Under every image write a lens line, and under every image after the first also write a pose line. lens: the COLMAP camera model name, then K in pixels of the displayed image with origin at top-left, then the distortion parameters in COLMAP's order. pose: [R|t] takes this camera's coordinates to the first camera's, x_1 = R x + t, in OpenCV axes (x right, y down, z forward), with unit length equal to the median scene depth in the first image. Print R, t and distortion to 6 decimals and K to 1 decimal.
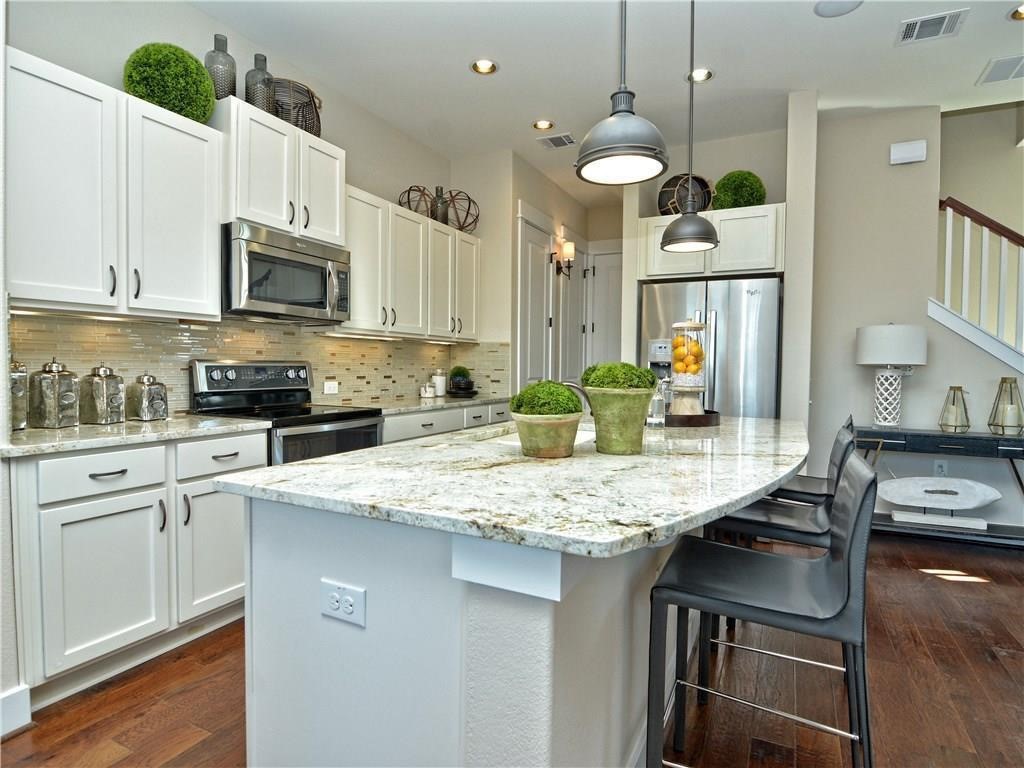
lens RADIAL K [[554.0, 0, 512.0], [0, 554.0, 384.0], [0, 0, 1]] dist [-0.015870, 0.000609]
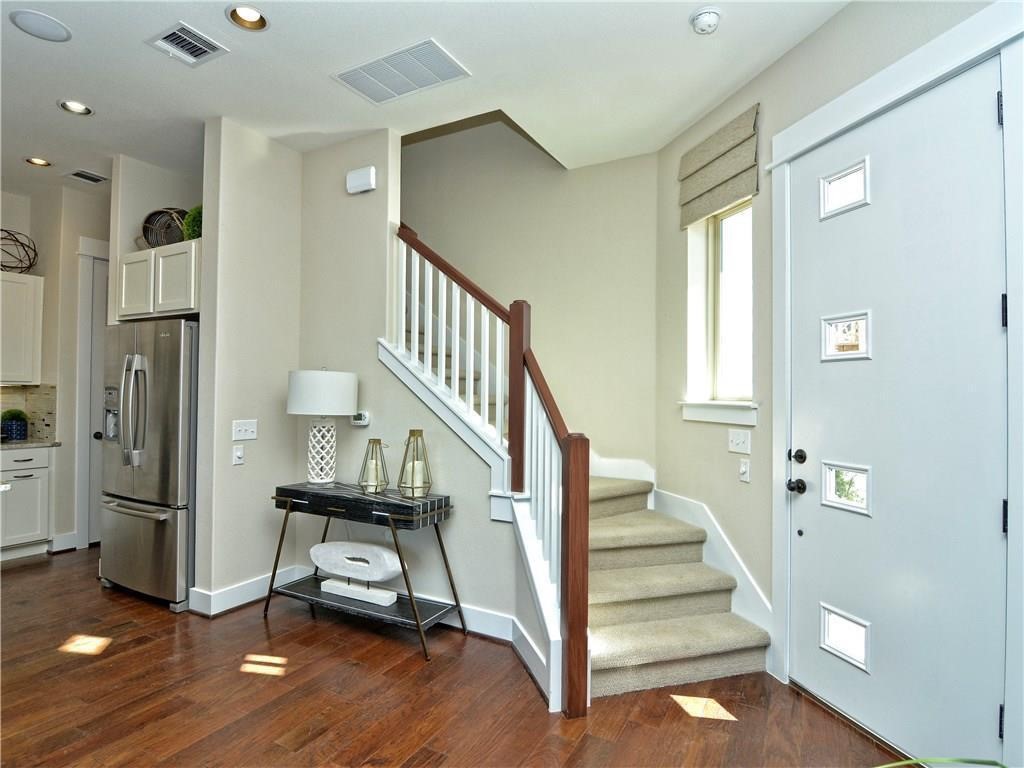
lens RADIAL K [[554.0, 0, 512.0], [0, 554.0, 384.0], [0, 0, 1]] dist [-0.015870, 0.000609]
pose [[0.999518, -0.006029, -0.030461, 1.029735], [0.004688, 0.999025, -0.043907, -0.043150], [0.030696, 0.043743, 0.998571, 0.107874]]
